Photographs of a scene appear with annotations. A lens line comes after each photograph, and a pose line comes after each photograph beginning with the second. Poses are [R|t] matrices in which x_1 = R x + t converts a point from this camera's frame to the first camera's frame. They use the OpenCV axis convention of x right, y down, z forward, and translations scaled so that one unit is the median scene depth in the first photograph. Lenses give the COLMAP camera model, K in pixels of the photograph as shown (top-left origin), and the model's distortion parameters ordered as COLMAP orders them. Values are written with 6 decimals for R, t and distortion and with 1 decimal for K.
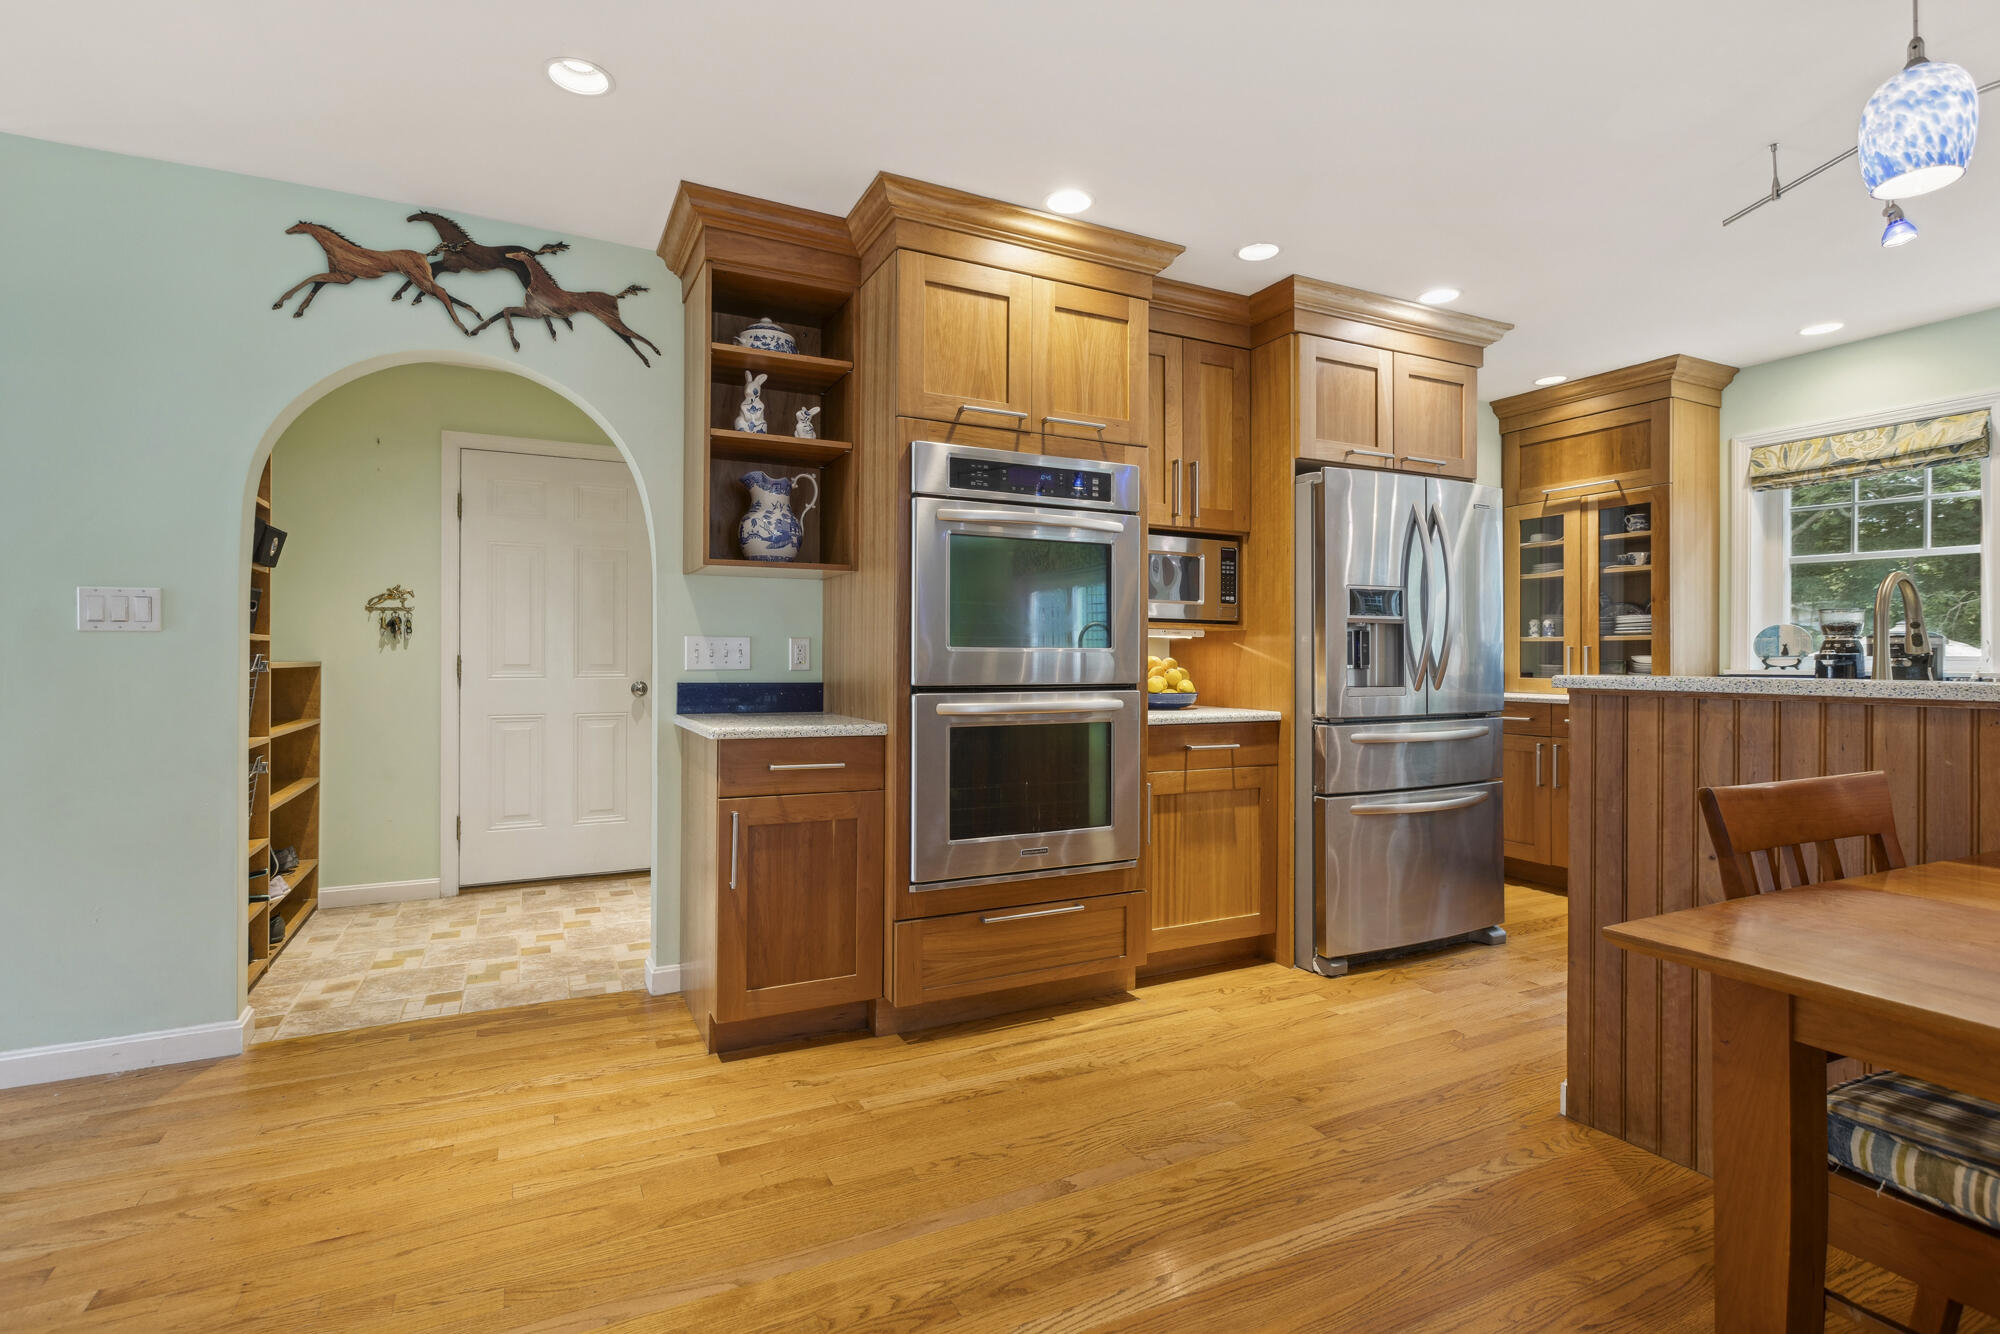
lens RADIAL K [[897.0, 0, 968.3], [0, 897.0, 653.6], [0, 0, 1]] dist [0.001391, -0.000068]
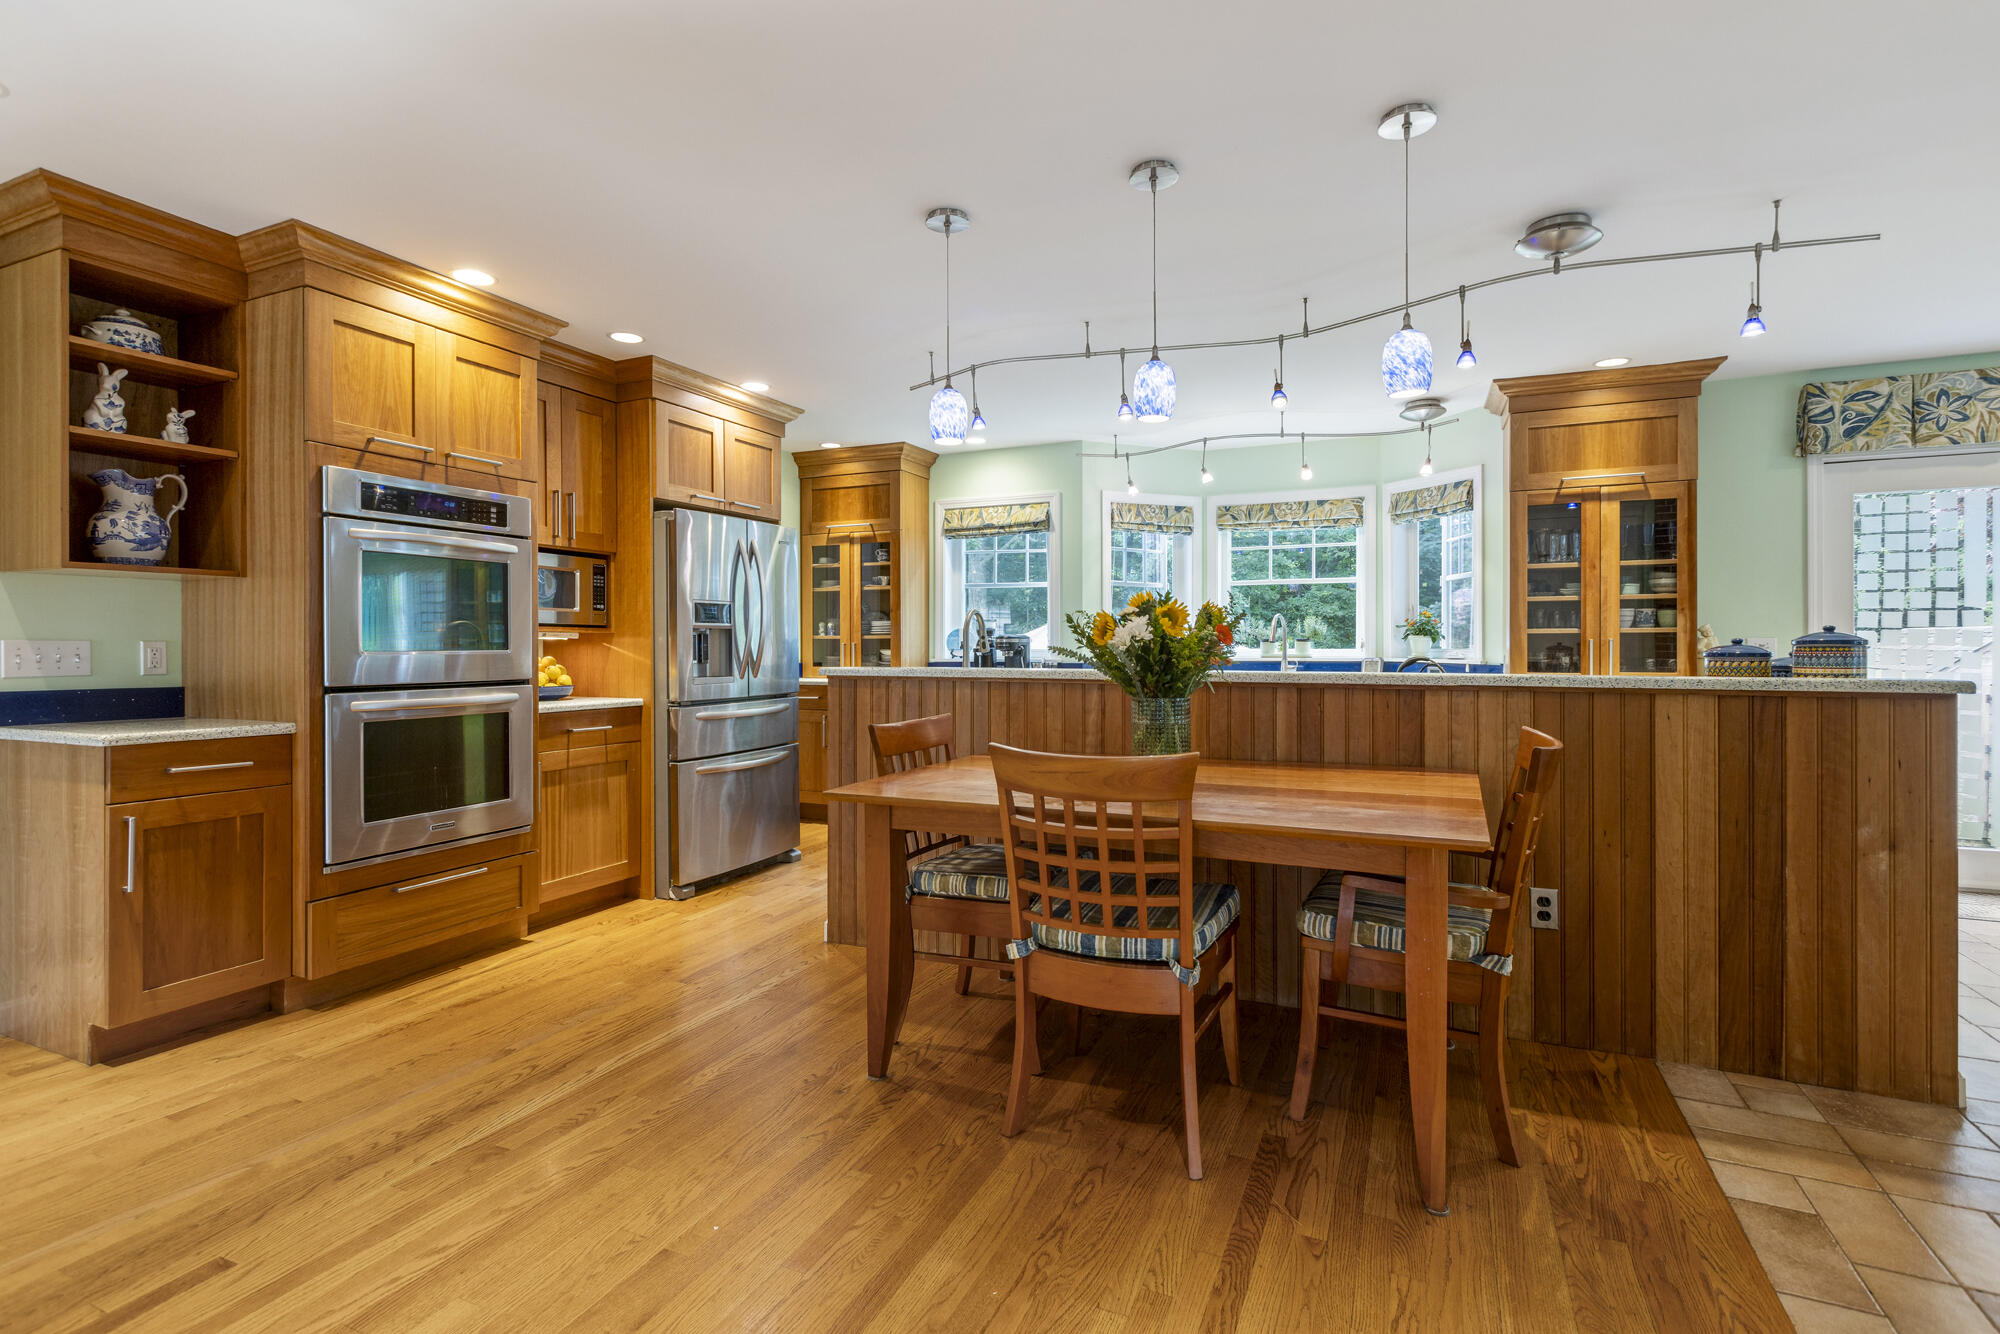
lens RADIAL K [[965.2, 0, 932.2], [0, 965.2, 647.9], [0, 0, 1]] dist [-0.001370, 0.000259]
pose [[0.790594, -0.007222, 0.612298, -0.163678], [0.002655, 0.999961, 0.008366, -0.016673], [-0.612335, -0.004989, 0.790582, -0.327207]]
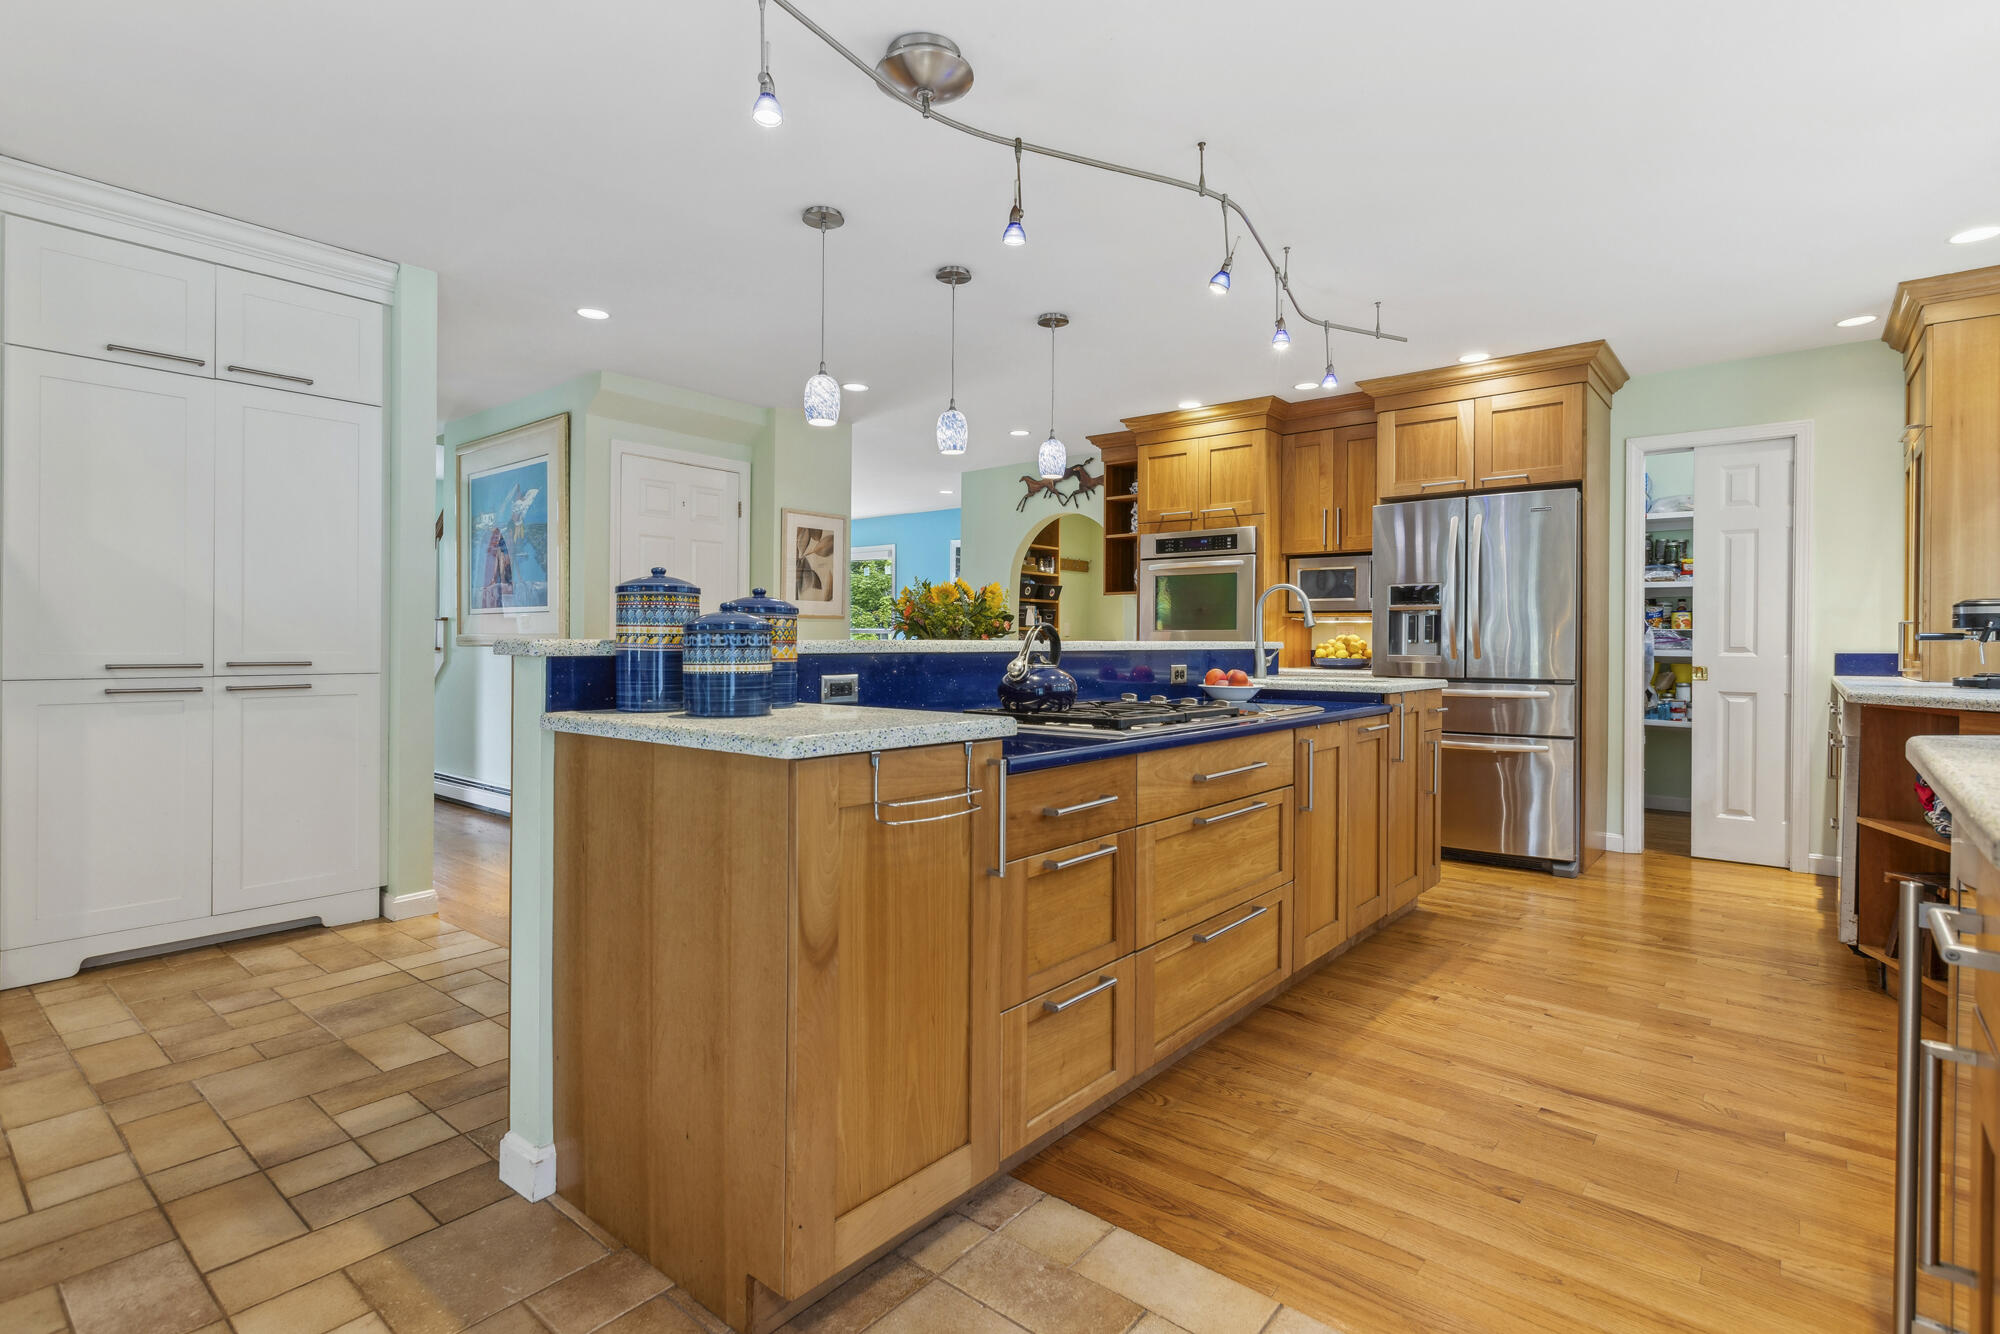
lens RADIAL K [[954.2, 0, 1028.9], [0, 954.2, 641.6], [0, 0, 1]] dist [-0.000014, -0.000151]
pose [[0.432701, -0.001486, -0.901537, 1.554033], [-0.000330, 0.999998, -0.001807, 0.018575], [0.901538, 0.001080, 0.432699, -0.191367]]
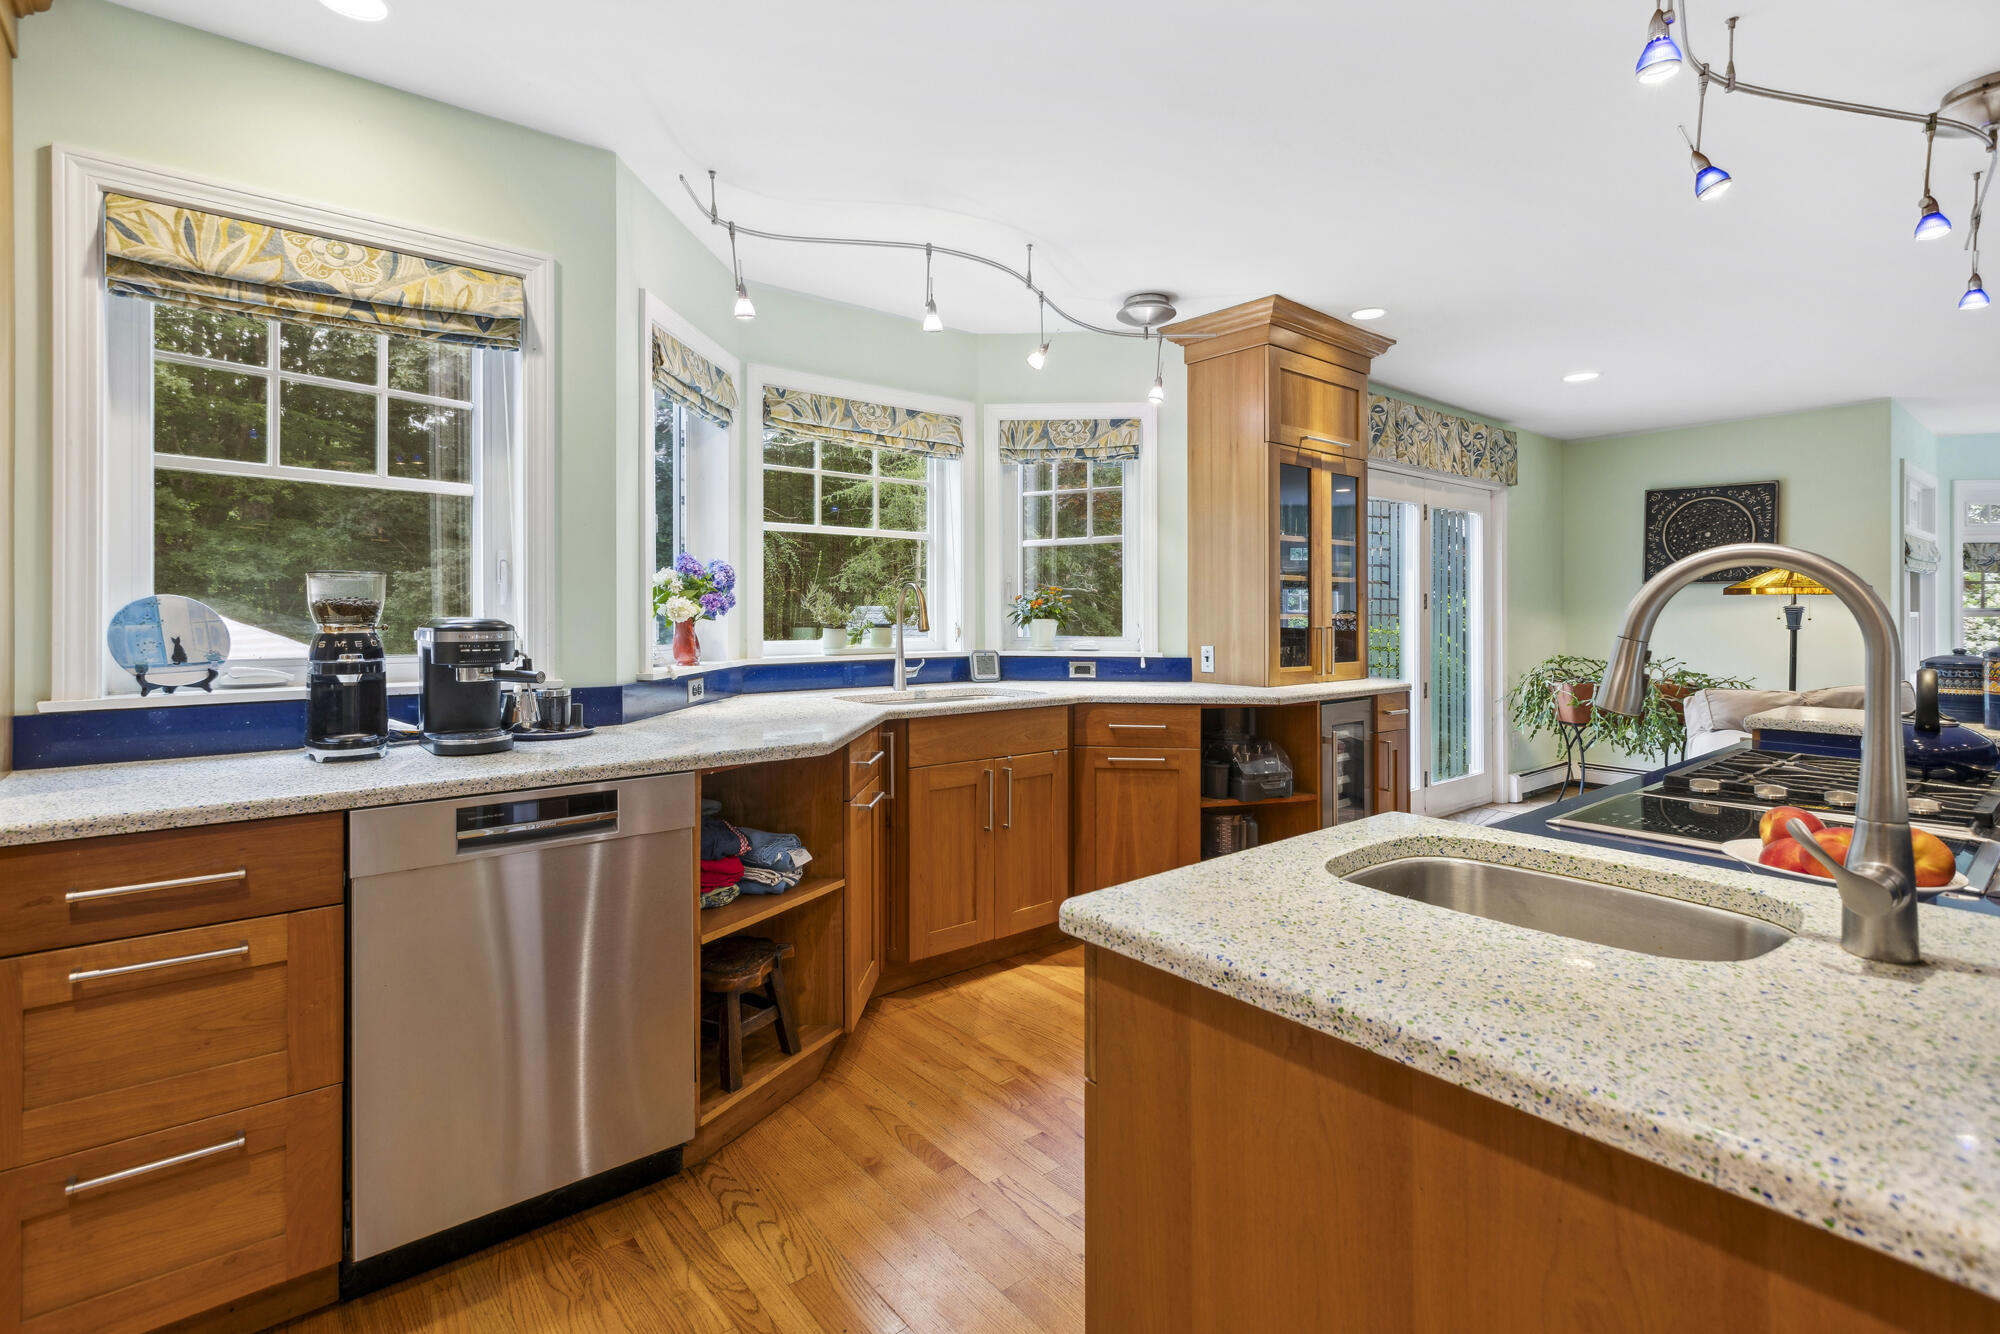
lens RADIAL K [[953.2, 0, 1024.4], [0, 953.2, 613.5], [0, 0, 1]] dist [0.000752, 0.000974]
pose [[-0.262850, -0.003499, 0.964830, 0.396813], [-0.004051, 0.999989, 0.002522, -0.033376], [-0.964828, -0.003246, -0.262862, 0.888870]]
